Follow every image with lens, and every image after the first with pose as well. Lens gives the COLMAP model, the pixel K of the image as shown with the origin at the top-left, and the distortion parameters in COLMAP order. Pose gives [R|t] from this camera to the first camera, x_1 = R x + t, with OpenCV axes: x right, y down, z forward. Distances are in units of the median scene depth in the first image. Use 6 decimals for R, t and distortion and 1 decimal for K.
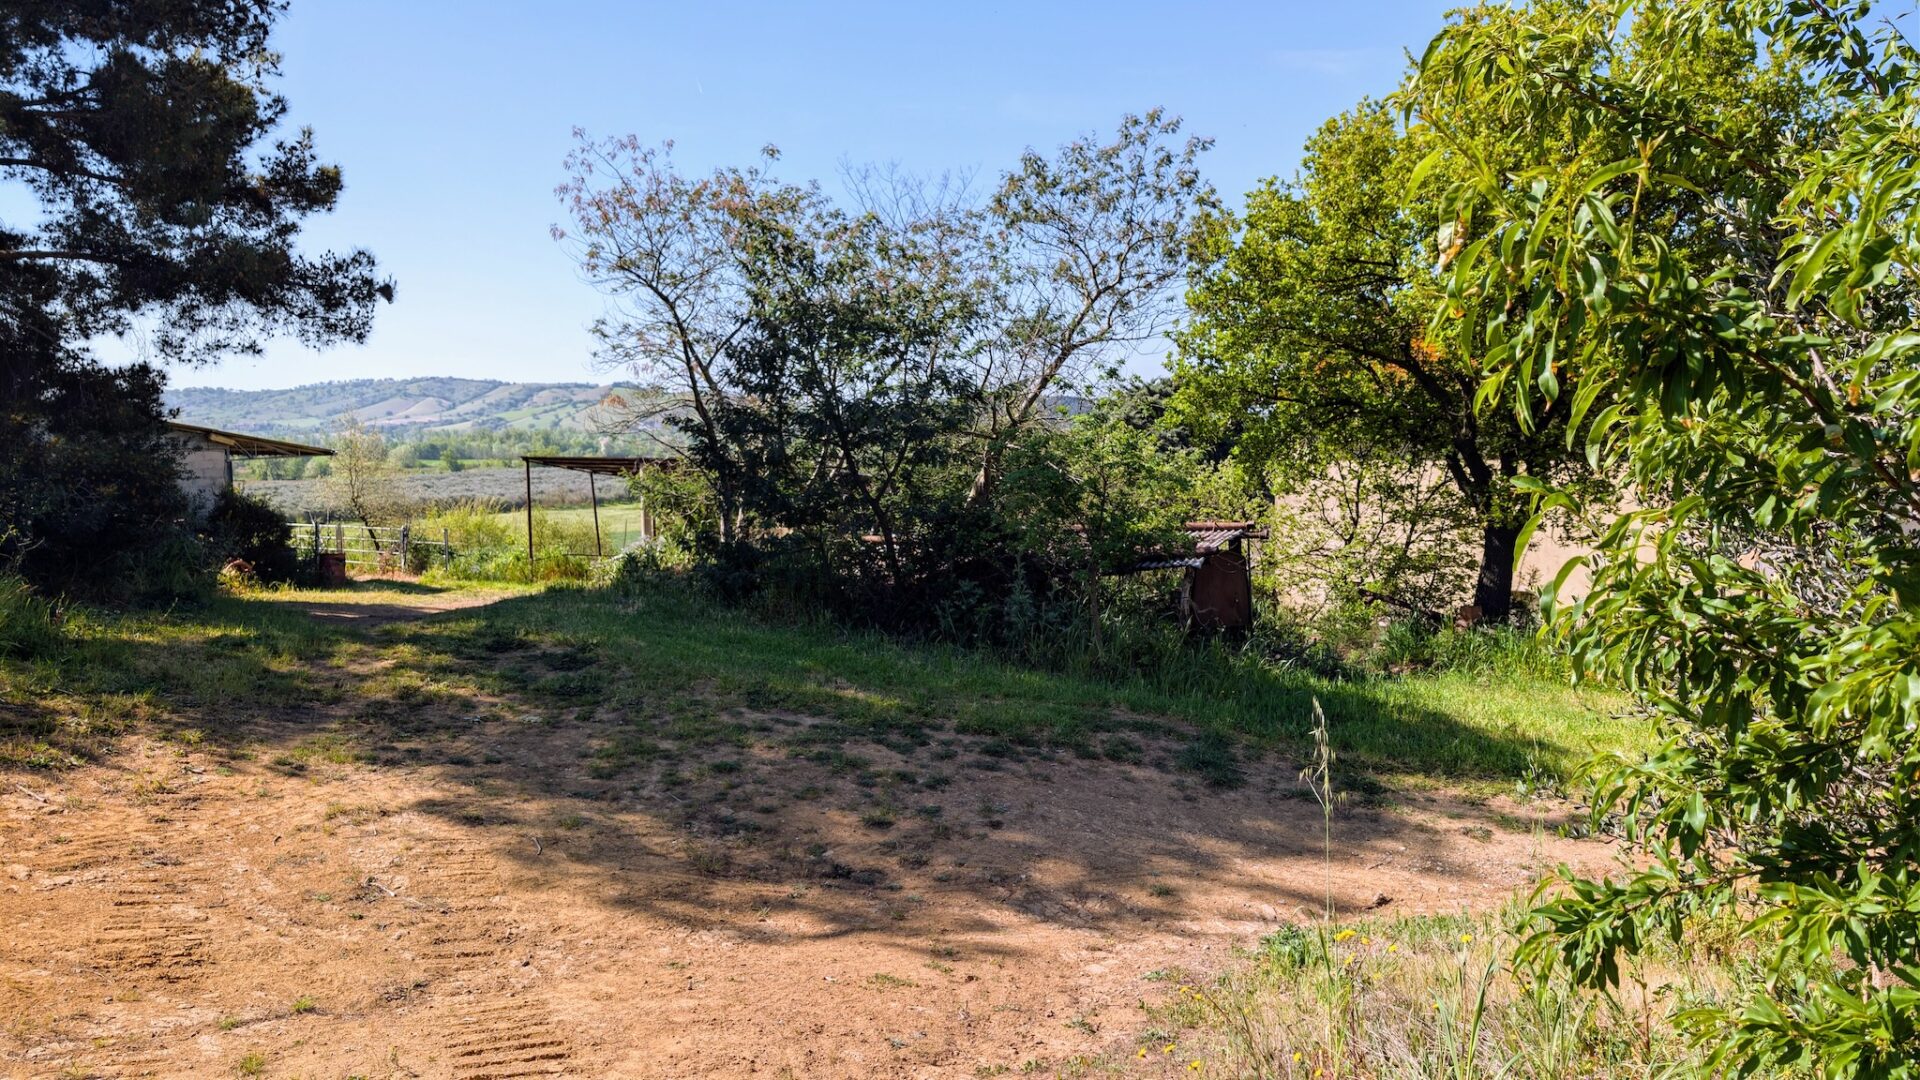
lens RADIAL K [[1373.8, 0, 918.1], [0, 1373.8, 536.4], [0, 0, 1]] dist [0.027936, -0.029981]
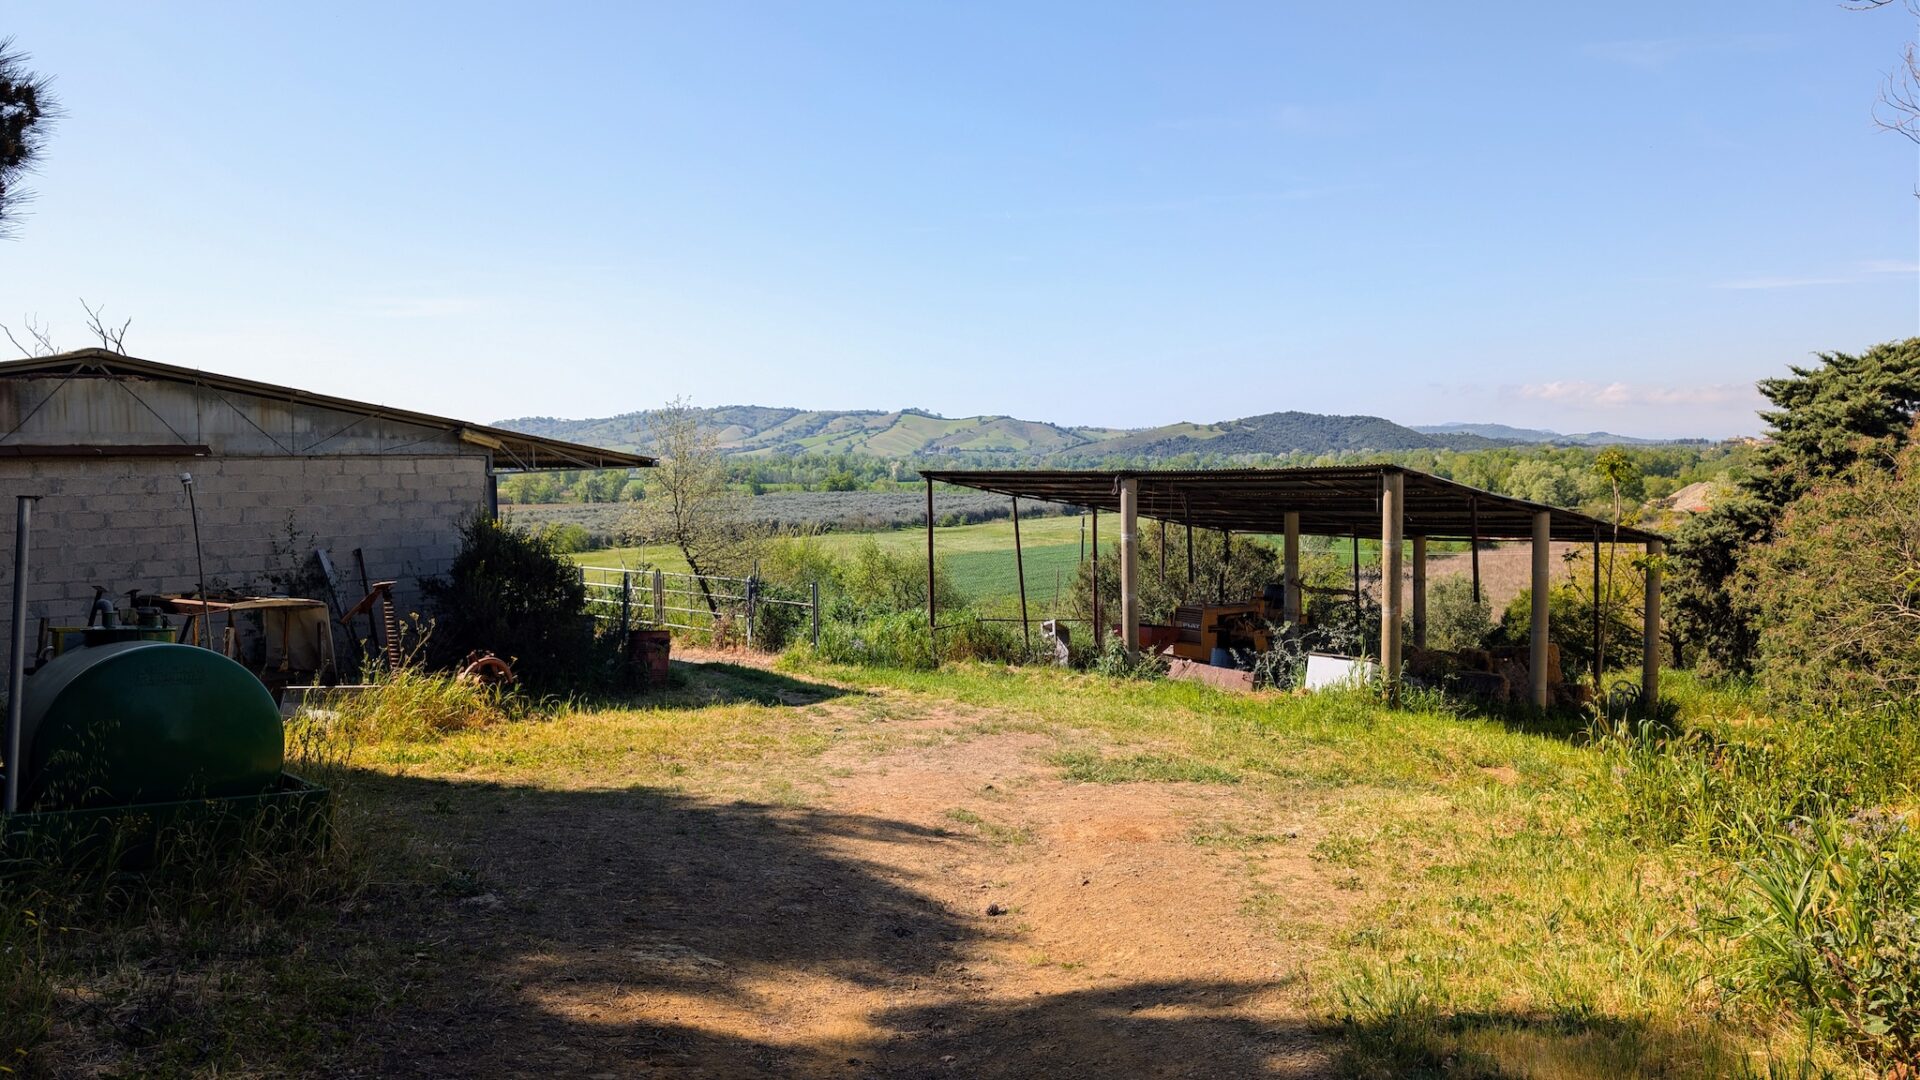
lens RADIAL K [[1373.8, 0, 952.3], [0, 1373.8, 538.1], [0, 0, 1]] dist [0.027936, -0.029981]
pose [[0.983356, 0.005630, -0.181601, -0.063555], [-0.008521, 0.999849, -0.015144, -0.006454], [0.181488, 0.016439, 0.983256, 0.147935]]
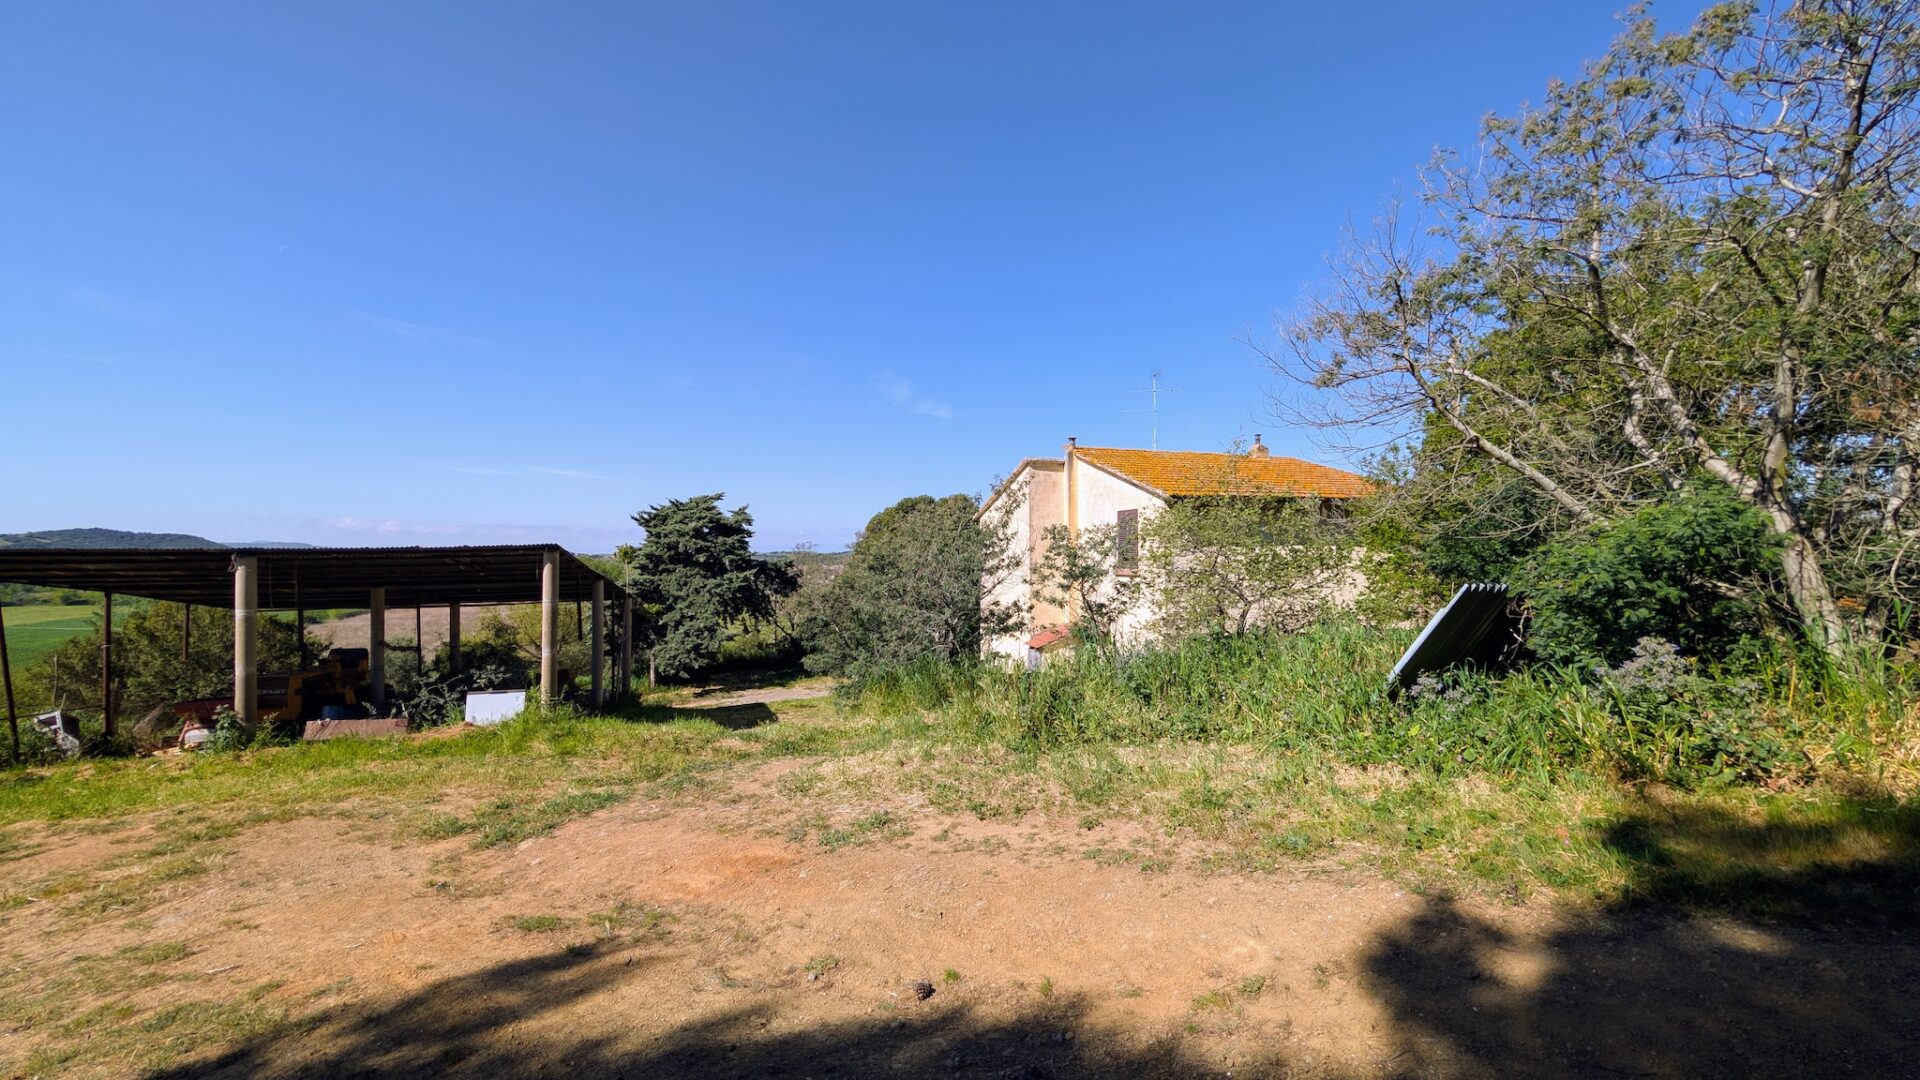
lens RADIAL K [[722.1, 0, 963.9], [0, 722.1, 545.9], [0, 0, 1]] dist [0.000515, -0.000676]
pose [[0.591277, 0.013292, 0.806359, -0.117747], [0.064904, 0.995837, -0.064007, -0.005632], [-0.803853, 0.090182, 0.587952, 0.221335]]
